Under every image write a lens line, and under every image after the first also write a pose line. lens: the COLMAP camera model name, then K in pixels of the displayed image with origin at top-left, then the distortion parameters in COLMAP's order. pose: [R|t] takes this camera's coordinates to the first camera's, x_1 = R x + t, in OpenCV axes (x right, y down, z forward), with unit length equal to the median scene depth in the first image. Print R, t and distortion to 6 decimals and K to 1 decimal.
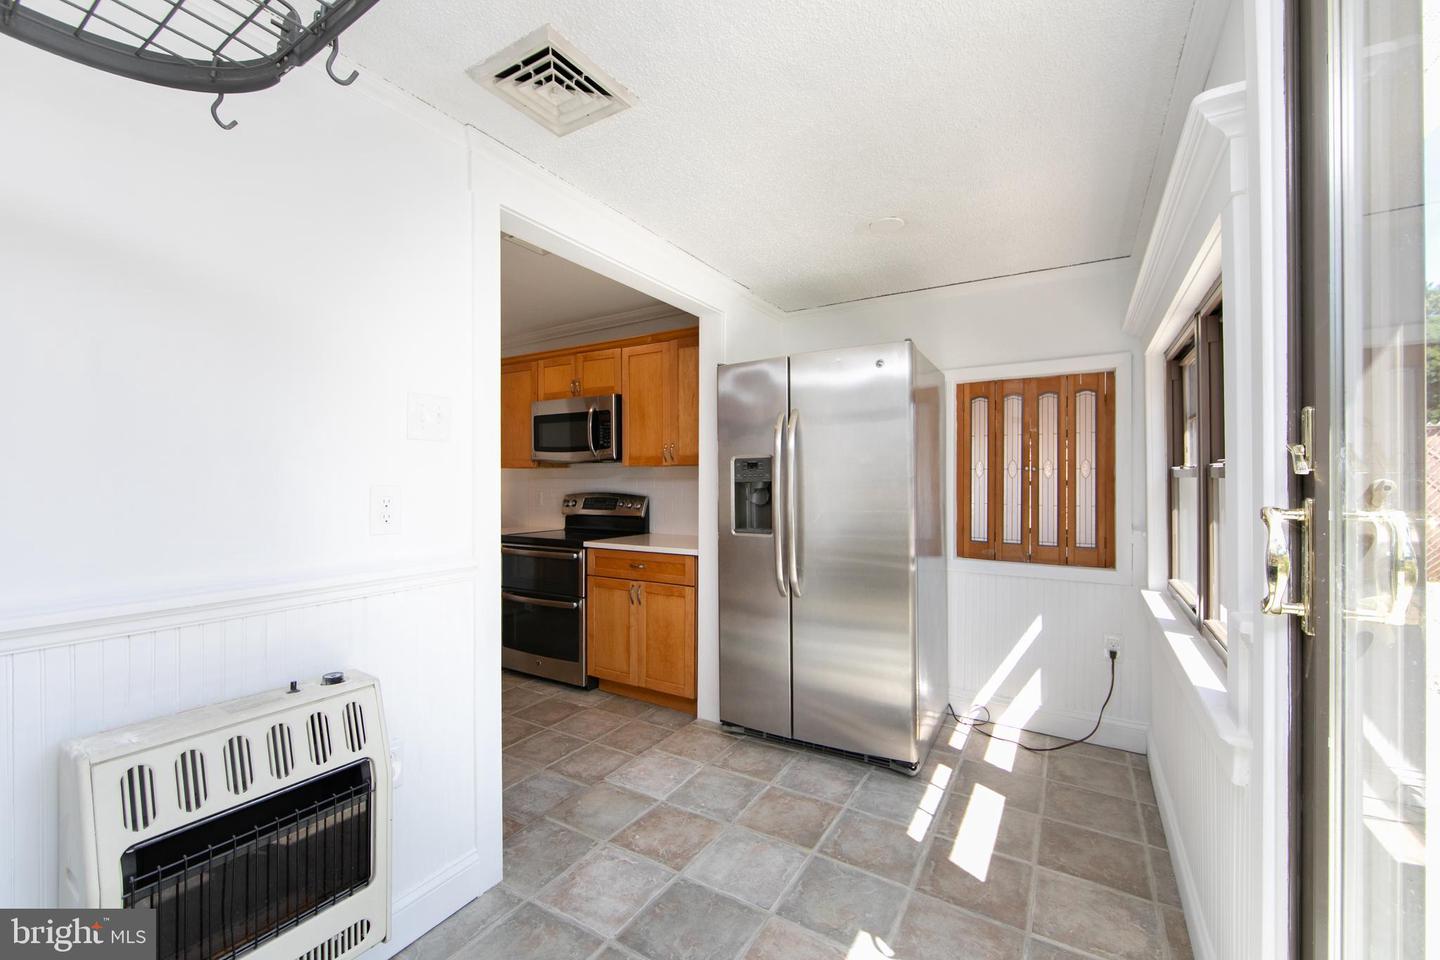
lens RADIAL K [[569.5, 0, 721.5], [0, 569.5, 481.2], [0, 0, 1]] dist [-0.000627, -0.000160]
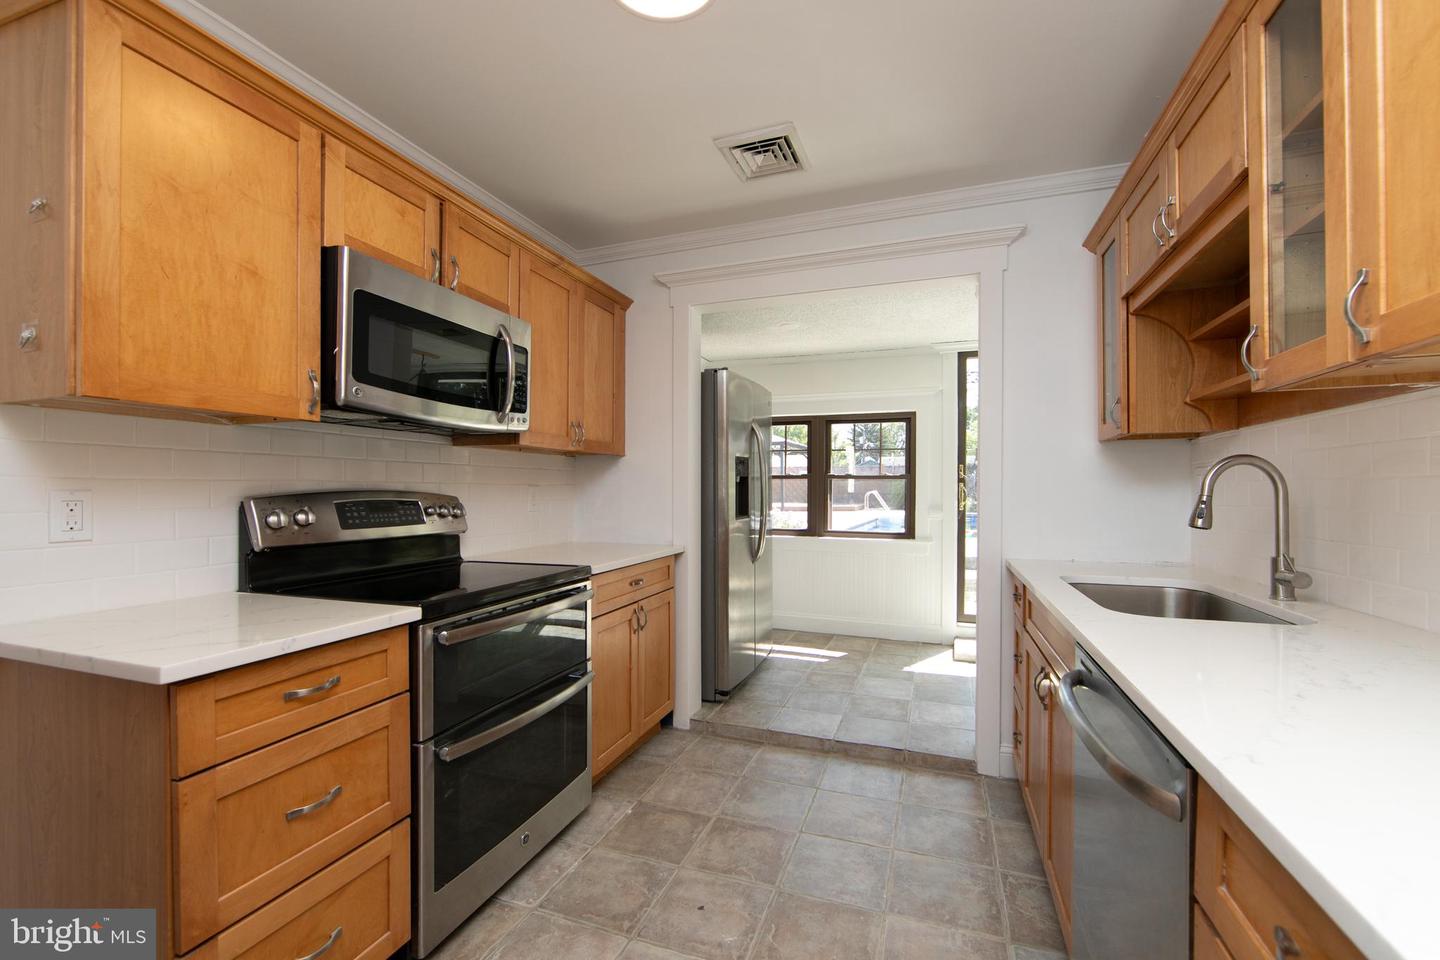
lens RADIAL K [[569.5, 0, 723.0], [0, 569.5, 483.9], [0, 0, 1]] dist [-0.000627, -0.000160]
pose [[-0.178428, 0.008840, 0.983913, -1.345570], [-0.003617, 0.999947, -0.009640, 0.034042], [-0.983946, -0.005279, -0.178386, 1.493203]]
